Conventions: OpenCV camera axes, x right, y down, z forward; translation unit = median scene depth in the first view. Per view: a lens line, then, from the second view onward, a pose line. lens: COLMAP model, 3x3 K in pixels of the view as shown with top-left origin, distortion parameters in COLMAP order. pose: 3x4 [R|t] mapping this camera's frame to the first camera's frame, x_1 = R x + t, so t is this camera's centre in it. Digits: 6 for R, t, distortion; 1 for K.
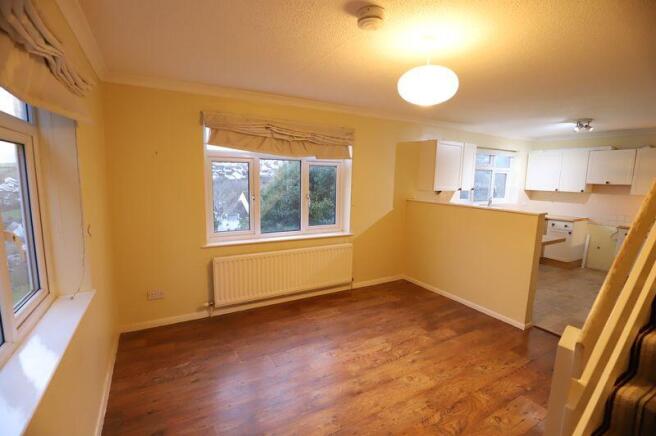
lens RADIAL K [[299.7, 0, 329.3], [0, 299.7, 216.9], [0, 0, 1]] dist [-0.025081, -0.000323]
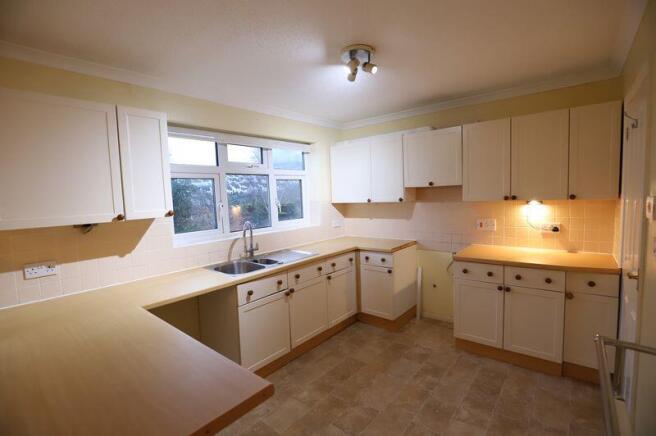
lens RADIAL K [[299.7, 0, 327.2], [0, 299.7, 219.6], [0, 0, 1]] dist [-0.025081, -0.000323]
pose [[0.937813, -0.086031, 0.336313, 0.483537], [0.102573, 0.994220, -0.031697, -0.041506], [-0.331642, 0.064223, 0.941217, 0.447749]]
